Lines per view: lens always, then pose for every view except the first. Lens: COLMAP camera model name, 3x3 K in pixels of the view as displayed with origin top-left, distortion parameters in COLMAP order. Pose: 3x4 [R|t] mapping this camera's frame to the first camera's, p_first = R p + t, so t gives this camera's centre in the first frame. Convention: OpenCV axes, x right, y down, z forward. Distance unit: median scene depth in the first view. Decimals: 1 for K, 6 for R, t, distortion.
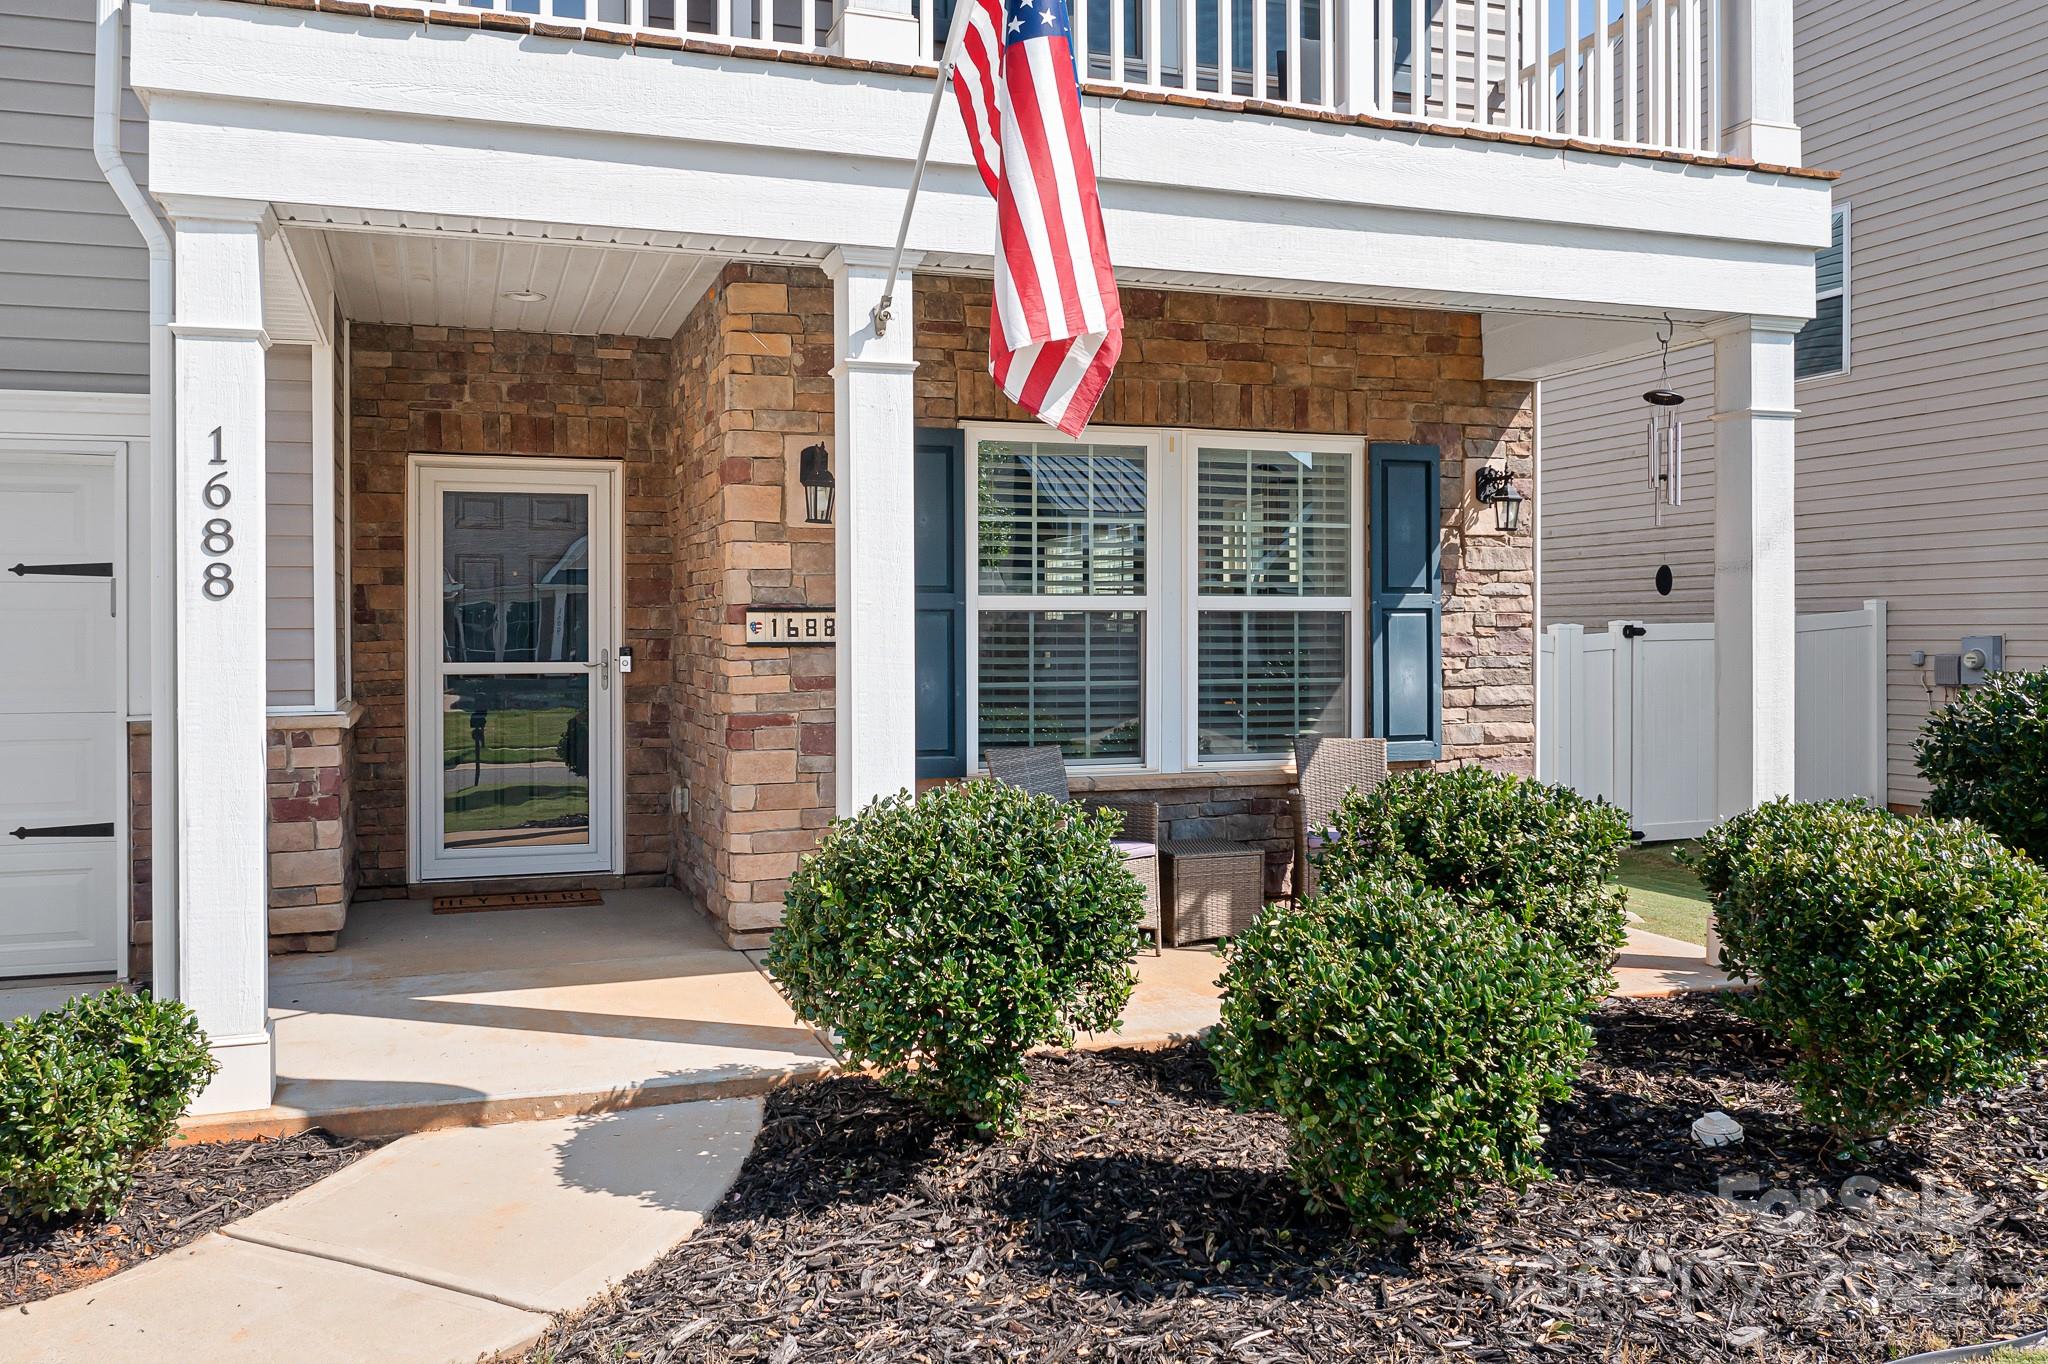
lens RADIAL K [[1653.0, 0, 1019.5], [0, 1653.0, 651.6], [0, 0, 1]] dist [-0.021074, 0.003707]
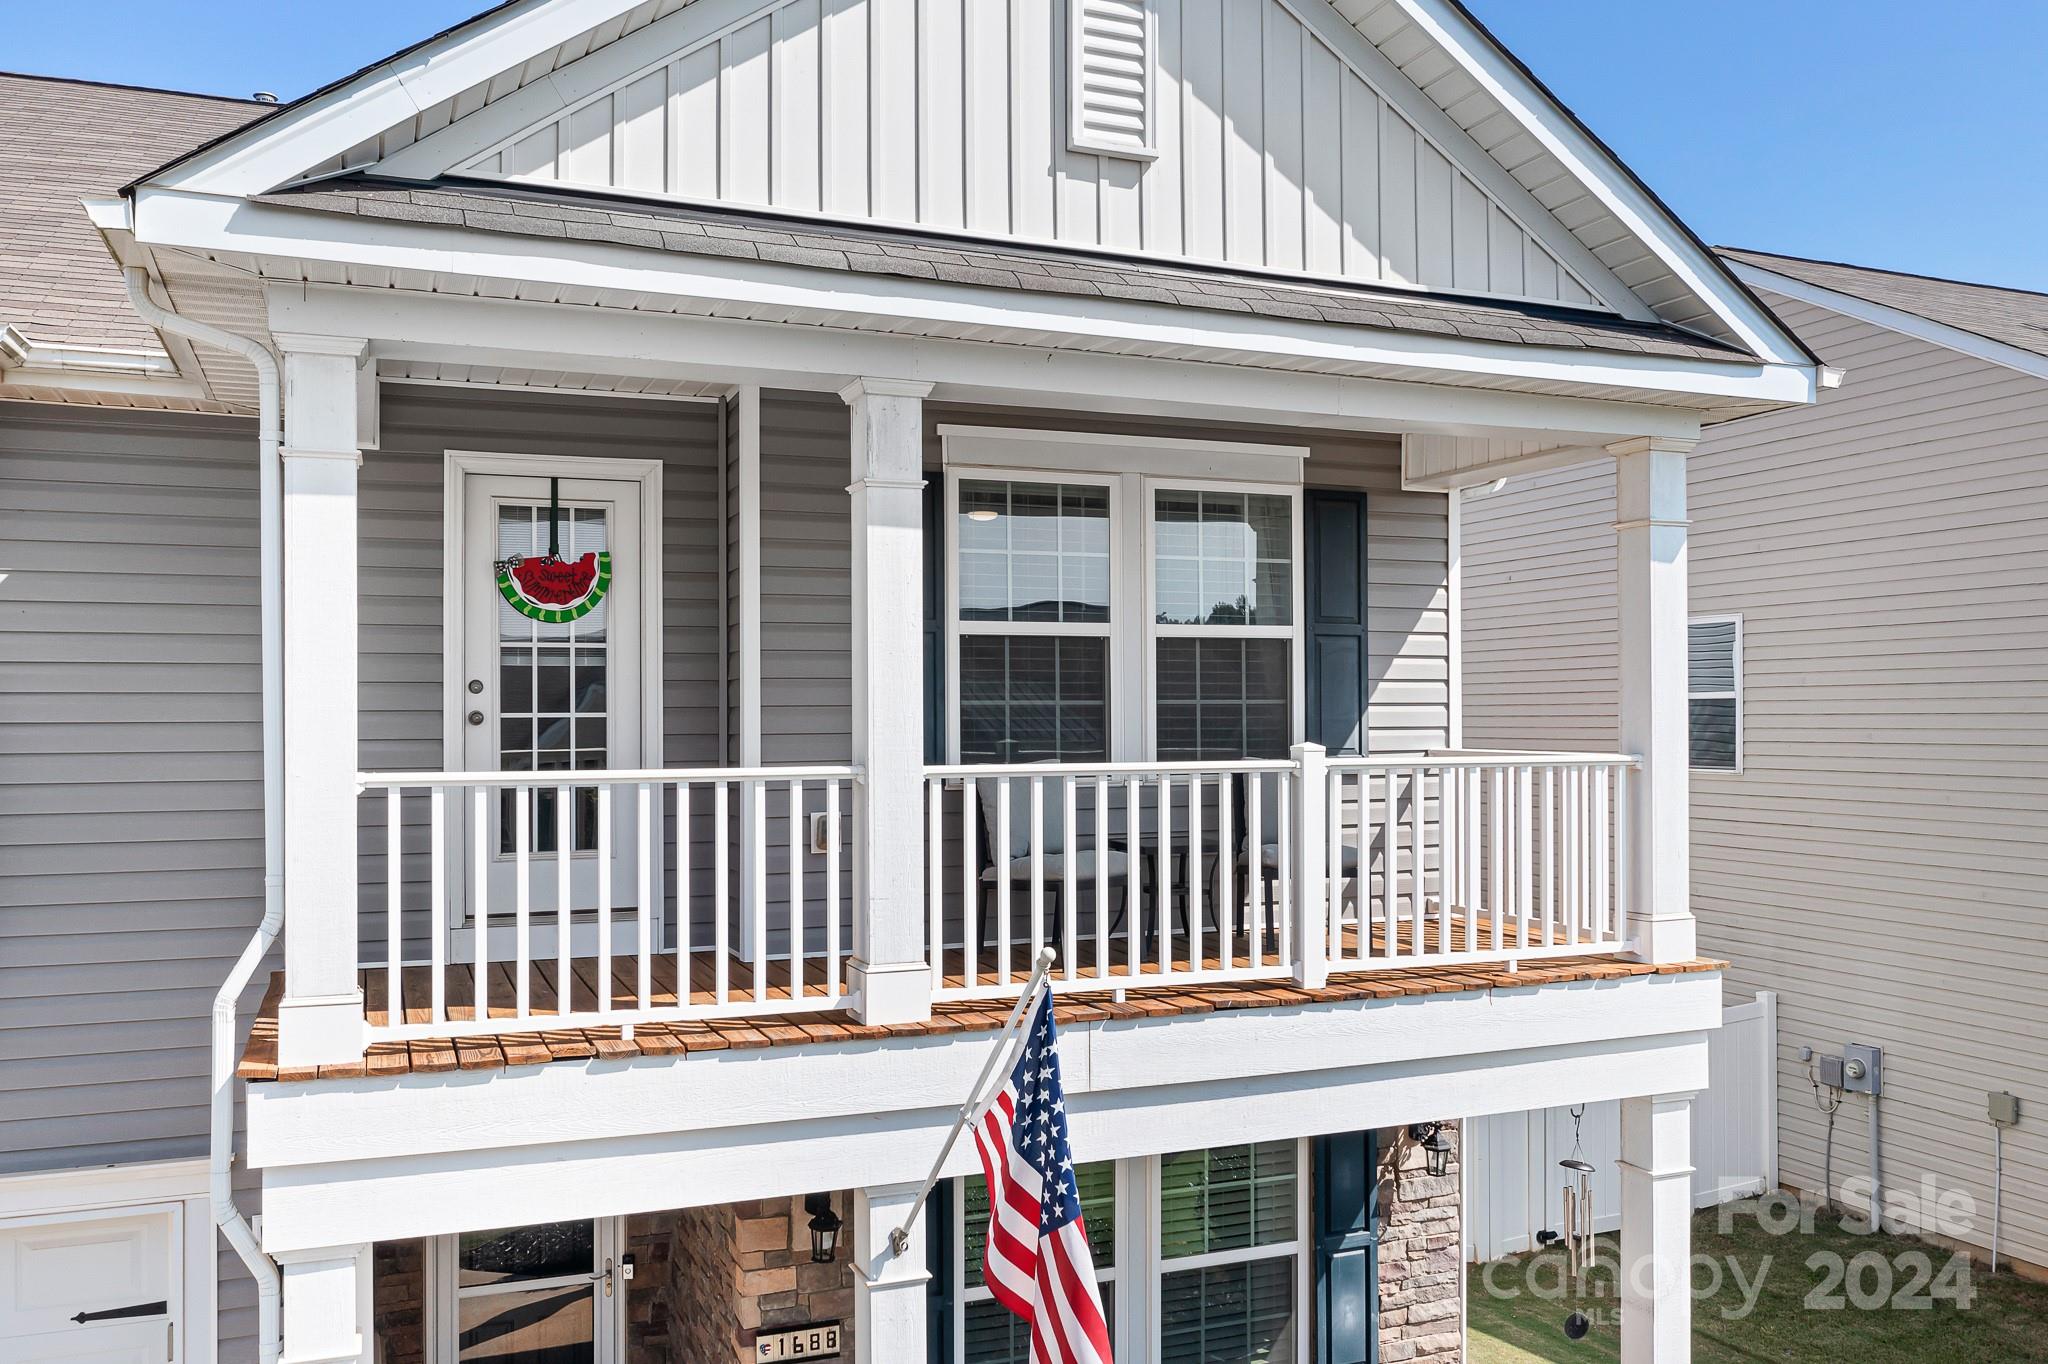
lens RADIAL K [[1631.1, 0, 1020.7], [0, 1631.1, 704.3], [0, 0, 1]] dist [-0.018280, -0.002119]
pose [[0.998884, -0.000009, 0.047226, -0.040441], [0.000930, 0.999810, -0.019480, -0.420448], [-0.047217, 0.019503, 0.998694, -0.096907]]
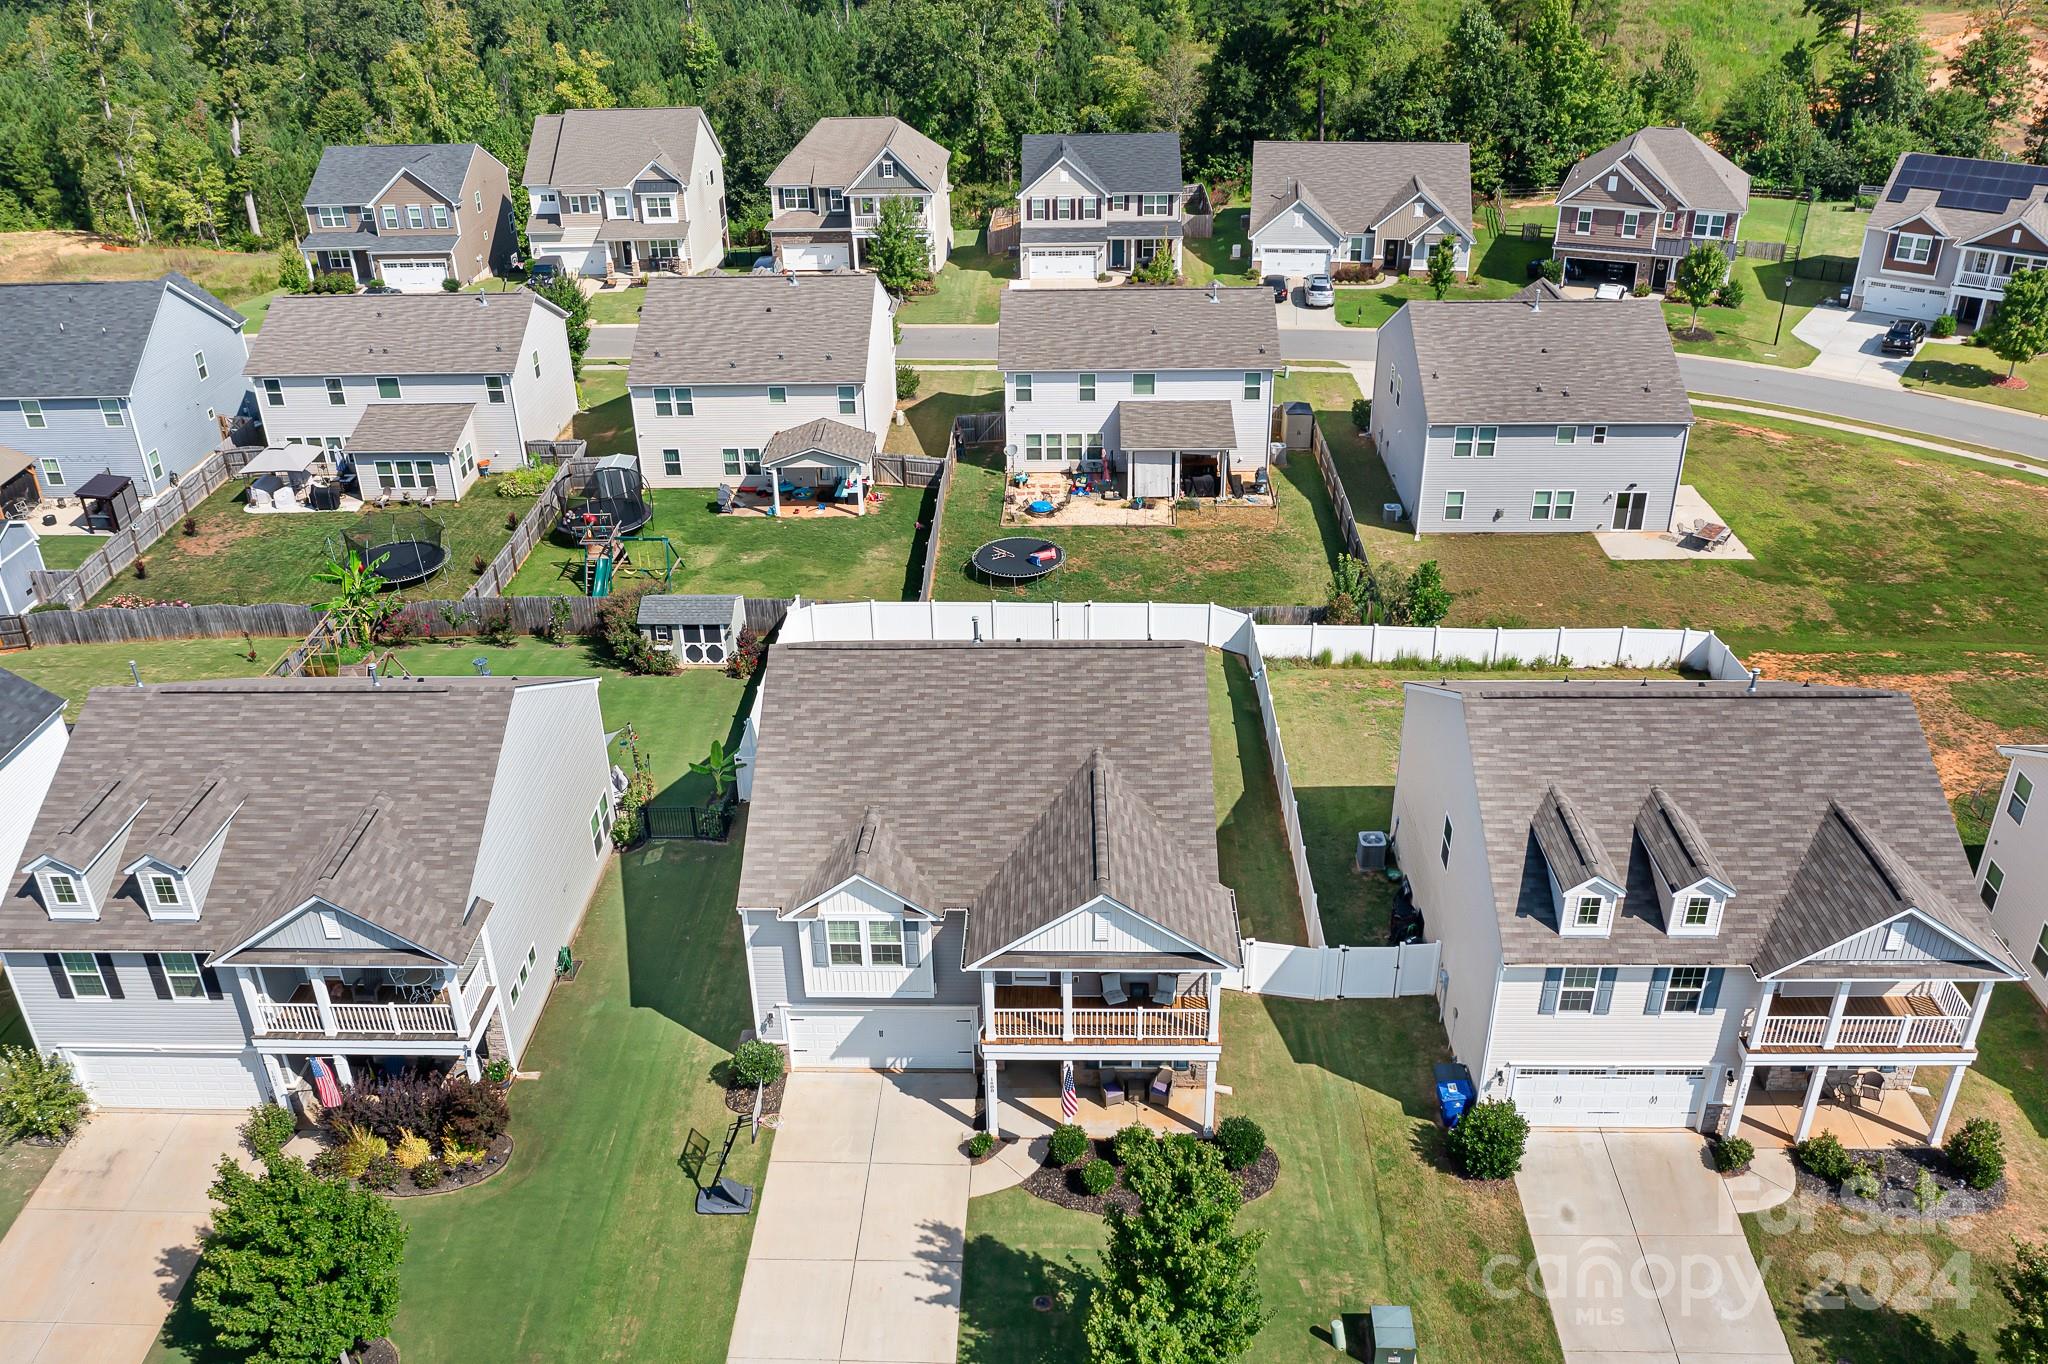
lens RADIAL K [[1621.6, 0, 1031.8], [0, 1621.6, 677.2], [0, 0, 1]] dist [-0.014631, -0.005967]
pose [[0.936130, 0.160554, -0.312864, 1.433403], [0.008269, 0.879392, 0.476026, -4.215466], [0.351558, -0.448209, 0.821898, -3.504127]]
